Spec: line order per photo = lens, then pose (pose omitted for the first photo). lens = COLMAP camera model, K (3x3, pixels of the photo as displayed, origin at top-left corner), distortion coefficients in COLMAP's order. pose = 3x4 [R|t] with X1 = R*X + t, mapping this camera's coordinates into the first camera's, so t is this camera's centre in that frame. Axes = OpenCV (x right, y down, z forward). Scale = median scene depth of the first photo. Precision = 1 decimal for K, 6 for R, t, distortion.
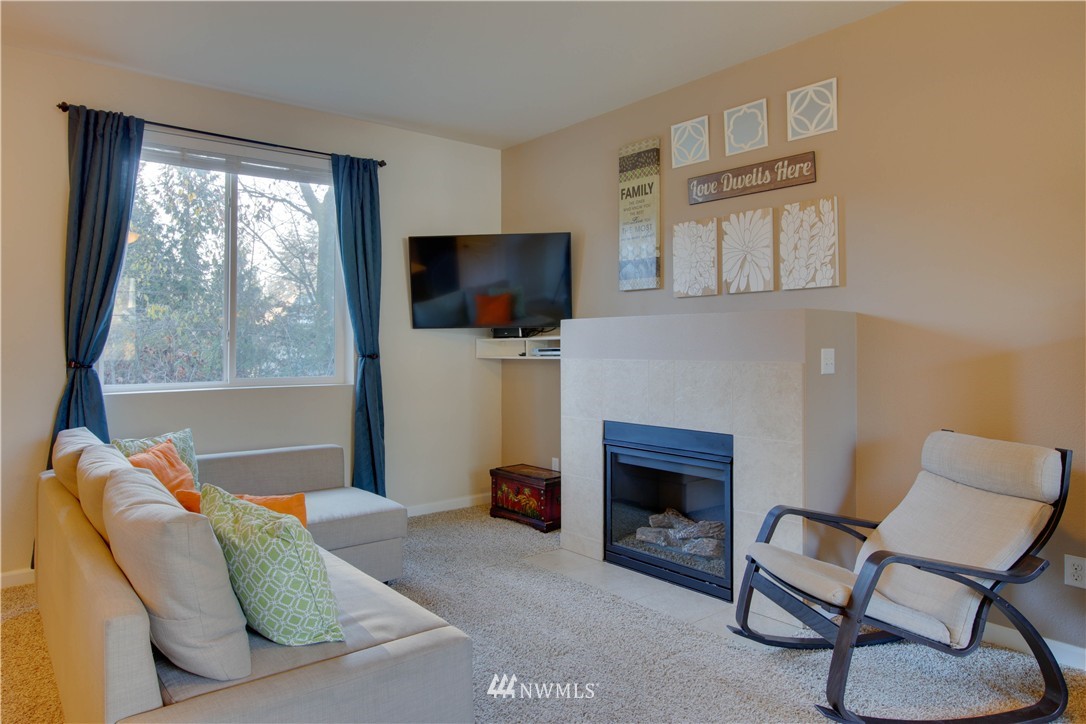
lens RADIAL K [[682.3, 0, 492.4], [0, 682.3, 338.5], [0, 0, 1]] dist [-0.078010, 0.073530]
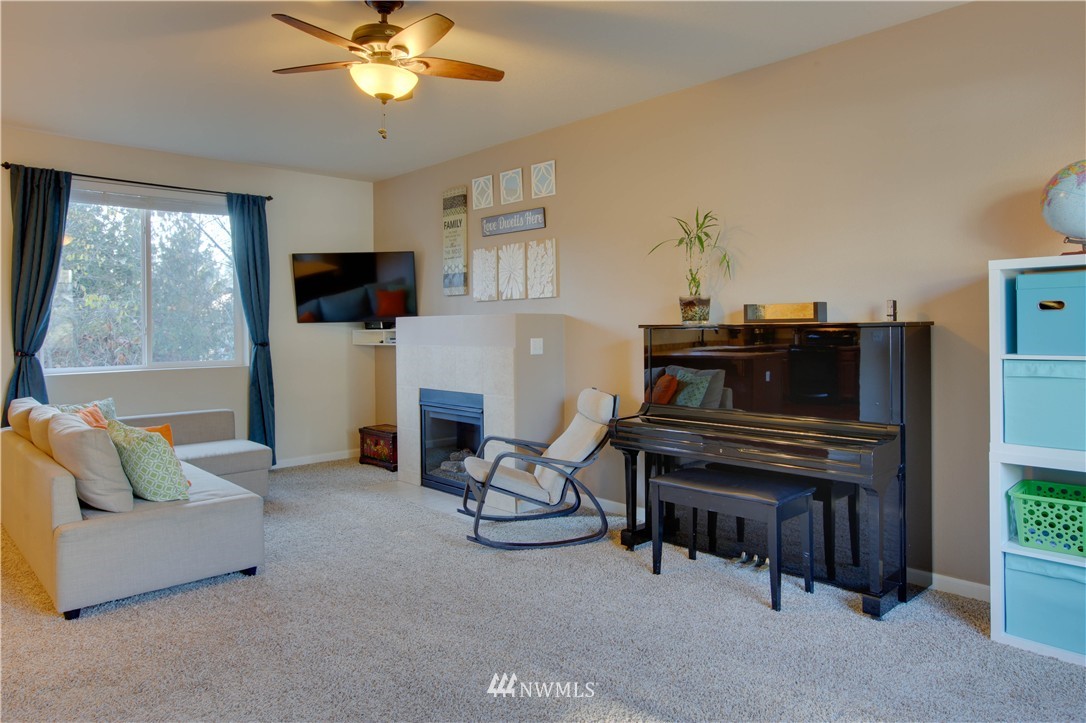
lens RADIAL K [[688.8, 0, 555.9], [0, 688.8, 338.8], [0, 0, 1]] dist [-0.060693, 0.048954]
pose [[0.991678, -0.008949, 0.128429, 0.267060], [0.005514, 0.999618, 0.027075, -0.021581], [-0.128623, -0.026141, 0.991349, -0.479305]]
